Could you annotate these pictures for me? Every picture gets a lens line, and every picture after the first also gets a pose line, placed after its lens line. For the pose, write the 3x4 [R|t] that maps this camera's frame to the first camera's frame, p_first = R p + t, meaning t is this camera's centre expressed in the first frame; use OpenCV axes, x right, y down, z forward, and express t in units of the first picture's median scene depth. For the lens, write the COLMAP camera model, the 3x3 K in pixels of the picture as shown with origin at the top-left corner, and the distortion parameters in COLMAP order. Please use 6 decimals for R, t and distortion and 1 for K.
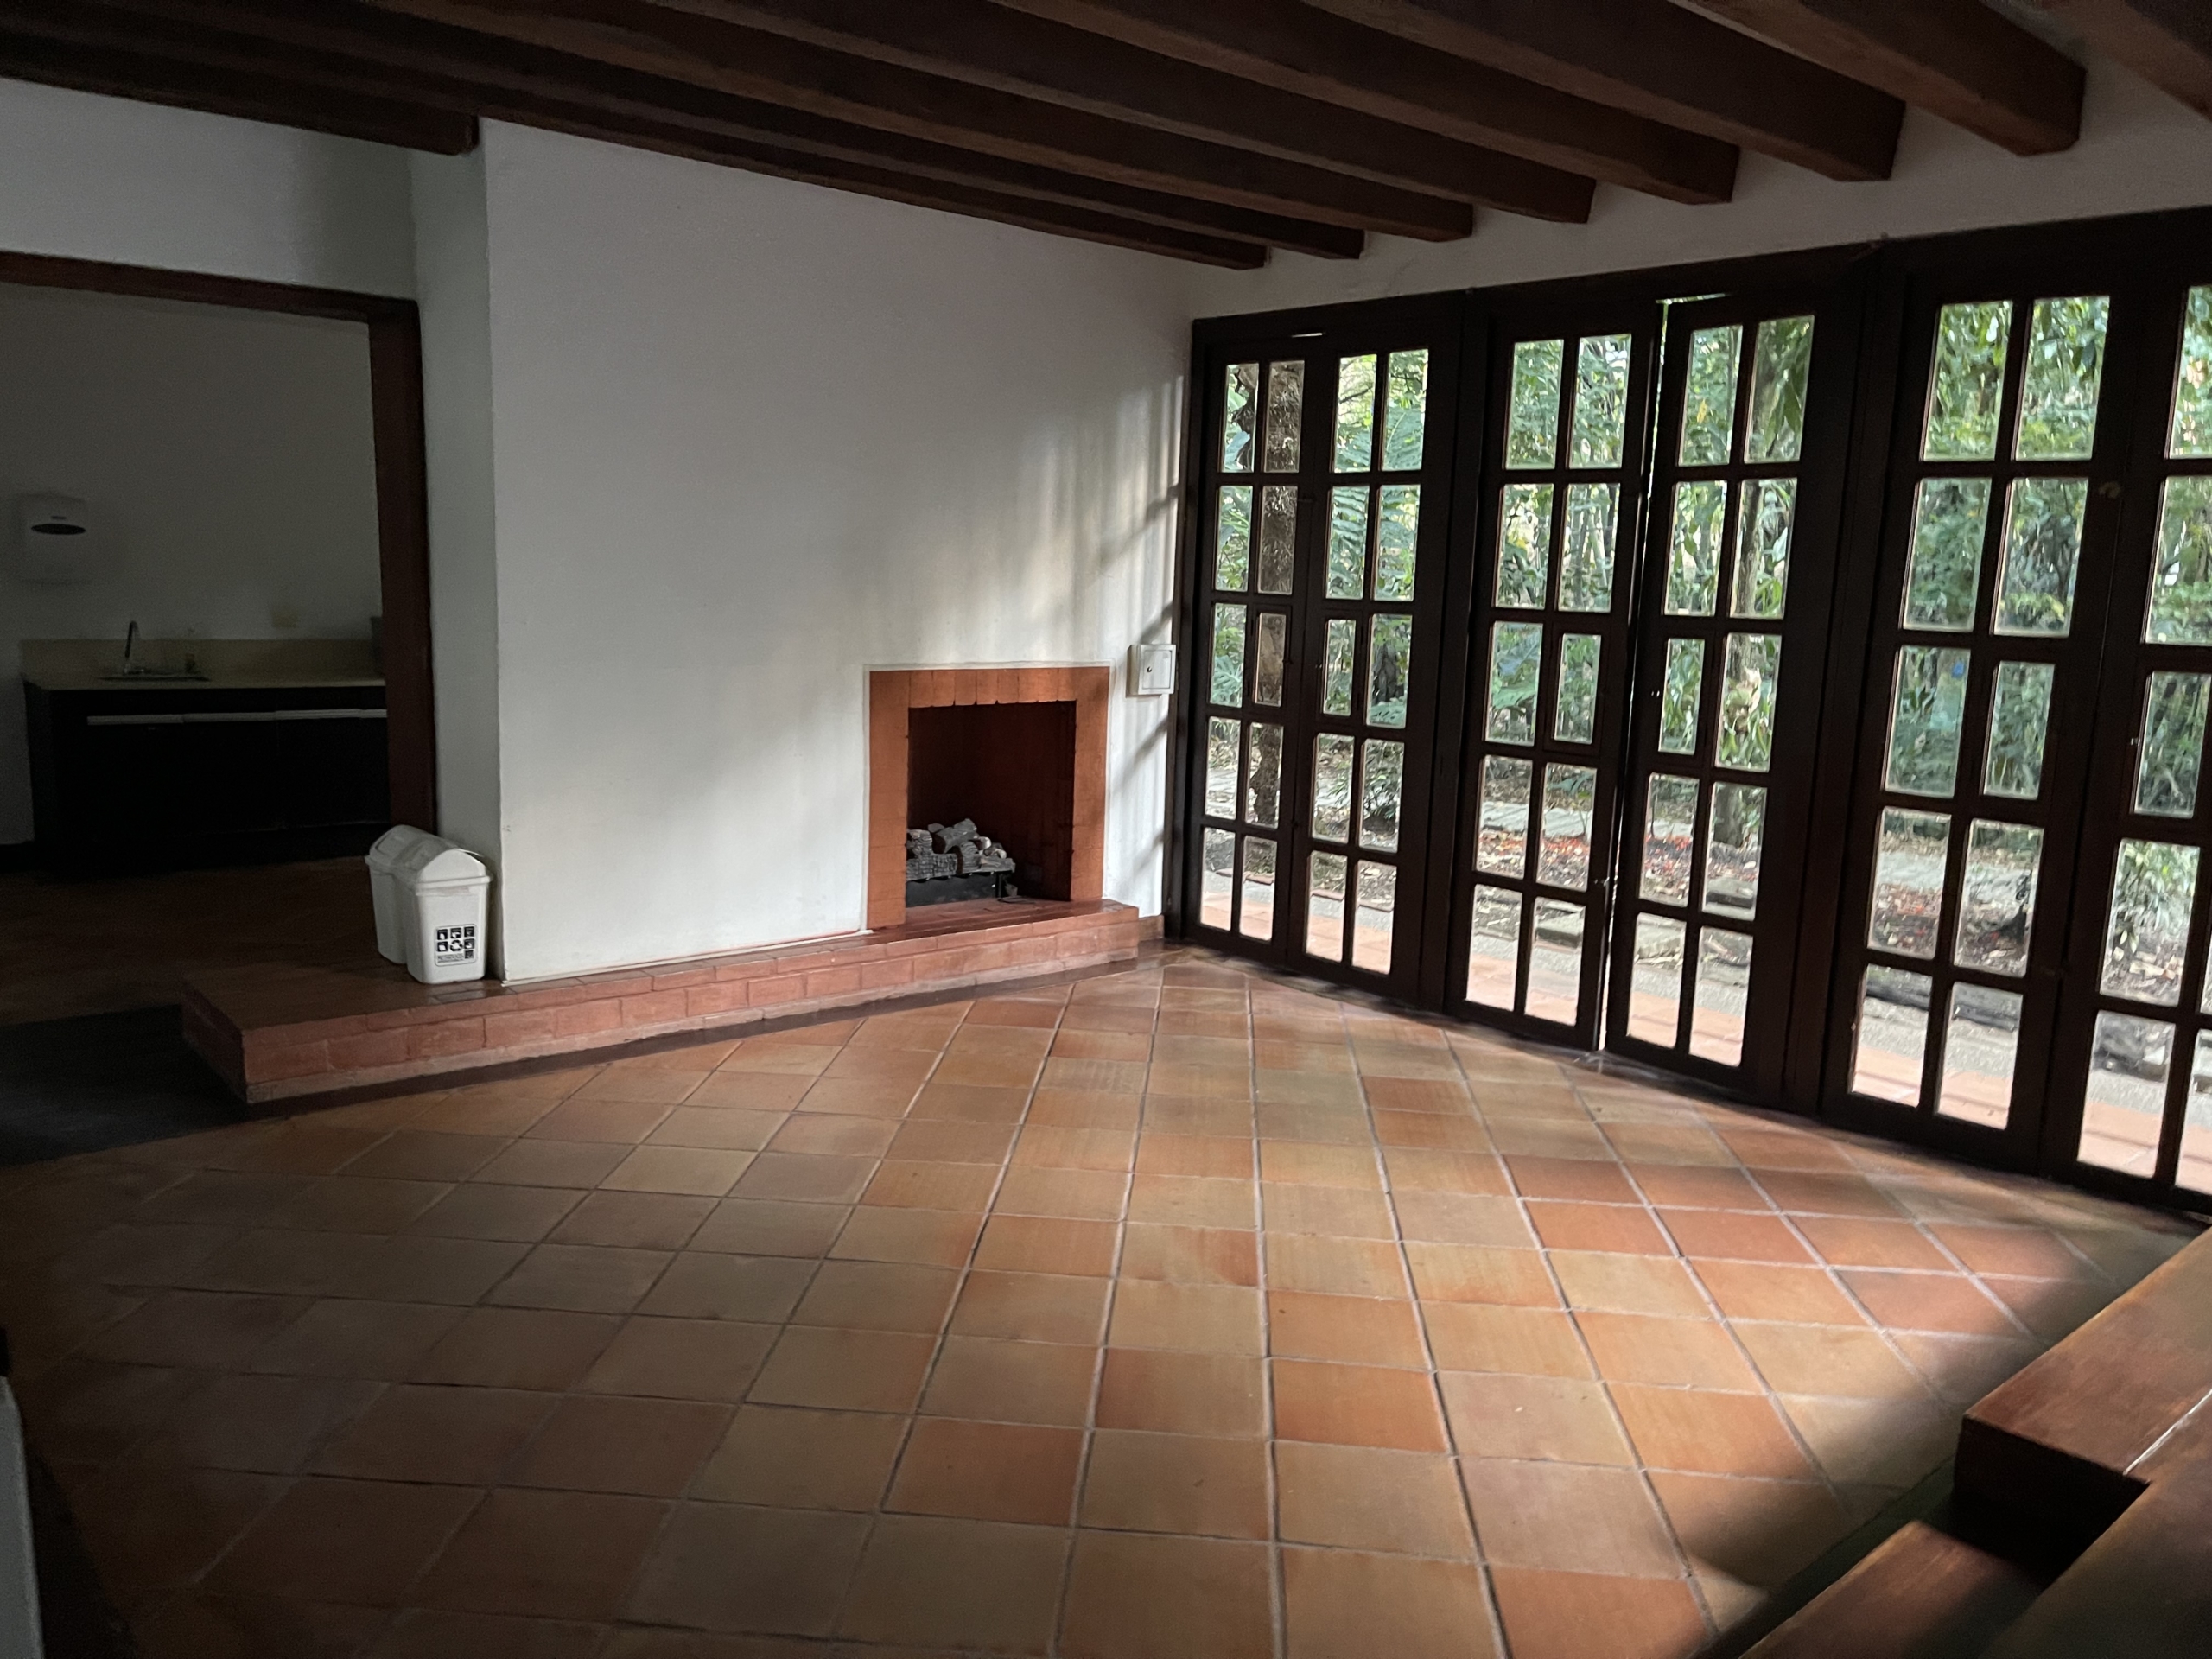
lens RADIAL K [[1701.3, 0, 1113.6], [0, 1701.3, 837.0], [0, 0, 1]] dist [0.067547, -0.090982]
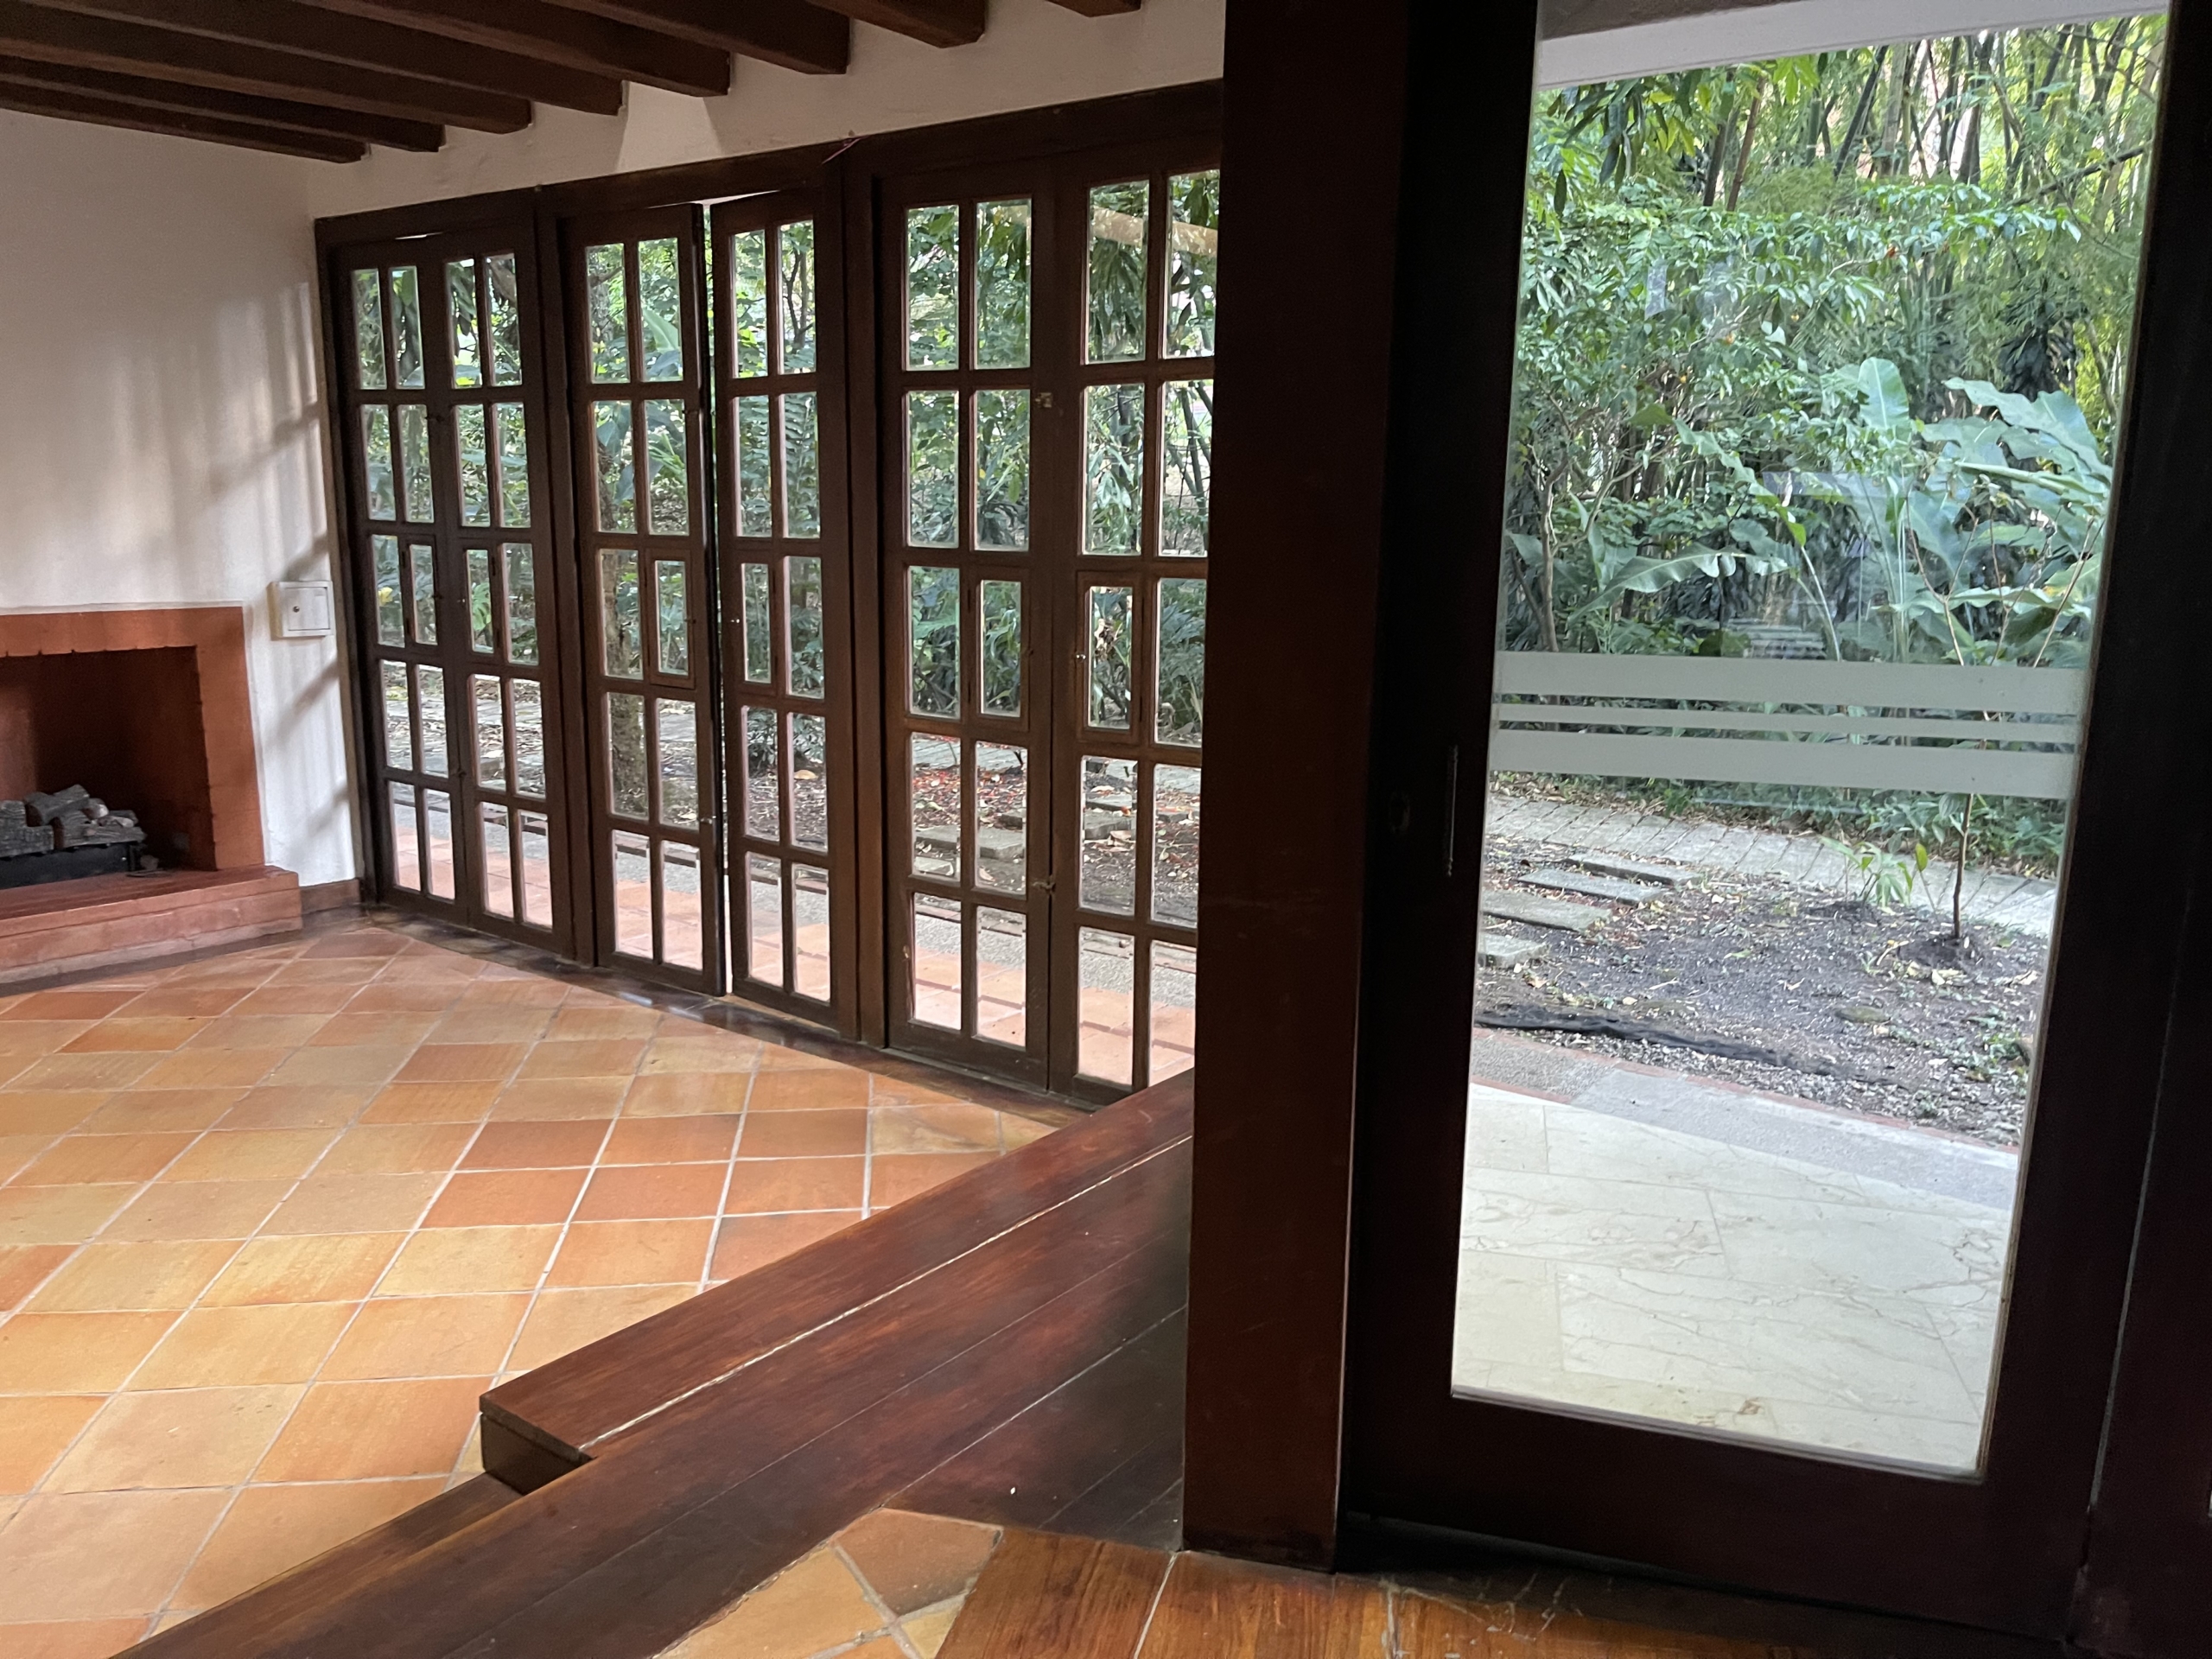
lens RADIAL K [[1701.3, 0, 1113.6], [0, 1701.3, 837.0], [0, 0, 1]] dist [0.067547, -0.090982]
pose [[0.977919, -0.056745, 0.201134, 0.272351], [0.049557, 0.997946, 0.040600, 0.006966], [-0.203025, -0.029736, 0.978722, 0.016949]]
